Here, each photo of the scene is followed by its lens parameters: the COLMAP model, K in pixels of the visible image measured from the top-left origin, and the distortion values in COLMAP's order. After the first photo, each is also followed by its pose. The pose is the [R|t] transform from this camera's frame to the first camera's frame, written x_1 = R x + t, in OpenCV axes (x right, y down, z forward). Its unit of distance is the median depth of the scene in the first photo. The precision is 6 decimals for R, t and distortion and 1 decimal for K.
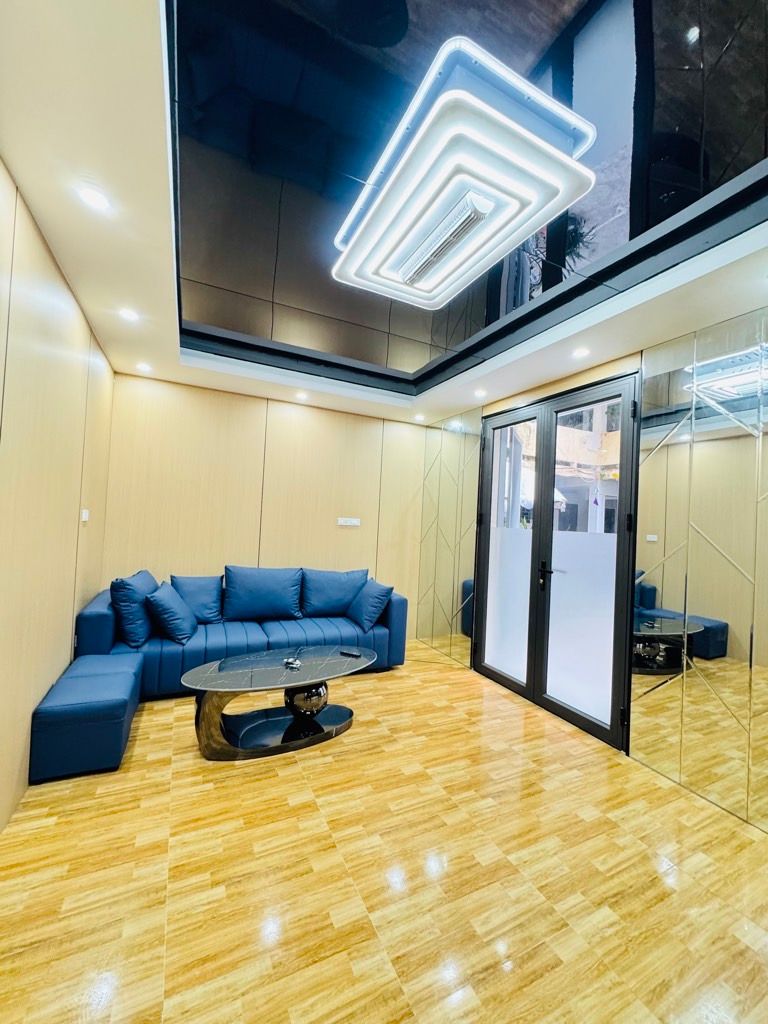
lens RADIAL K [[409.9, 0, 384.9], [0, 409.9, 508.9], [0, 0, 1]] dist [-0.002405, 0.000640]
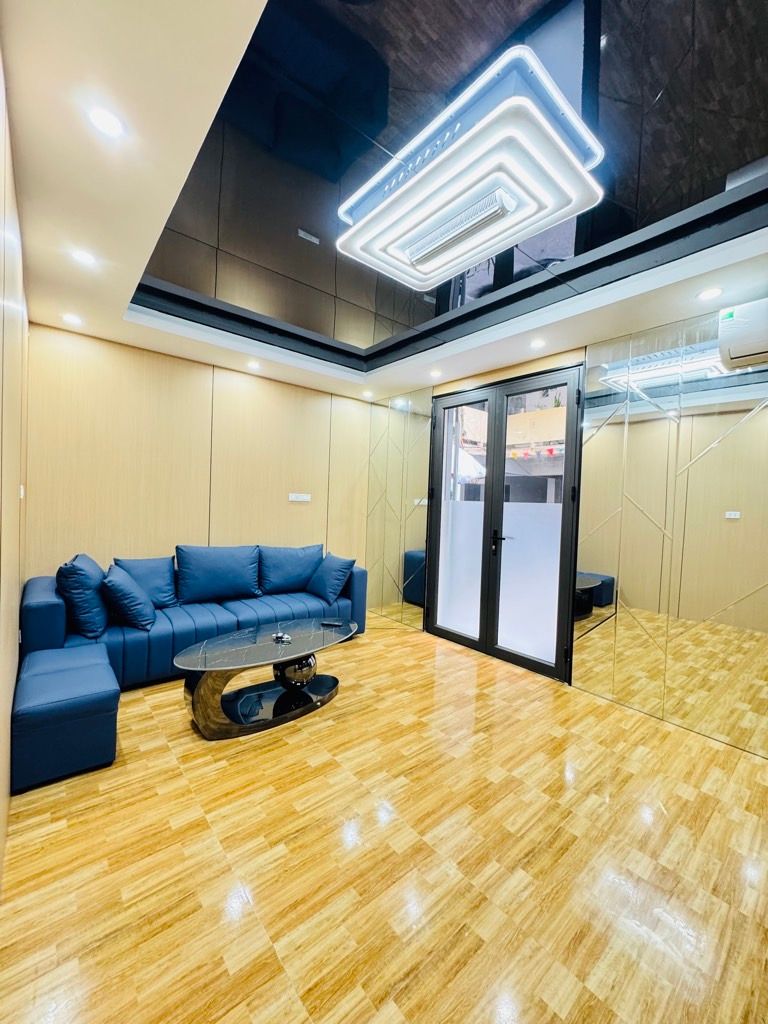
lens RADIAL K [[409.9, 0, 385.4], [0, 409.9, 509.4], [0, 0, 1]] dist [-0.002405, 0.000640]
pose [[0.969834, -0.018744, 0.243046, -0.218191], [0.005059, 0.998372, 0.056810, 0.008228], [-0.243715, -0.053867, 0.968350, -0.015598]]
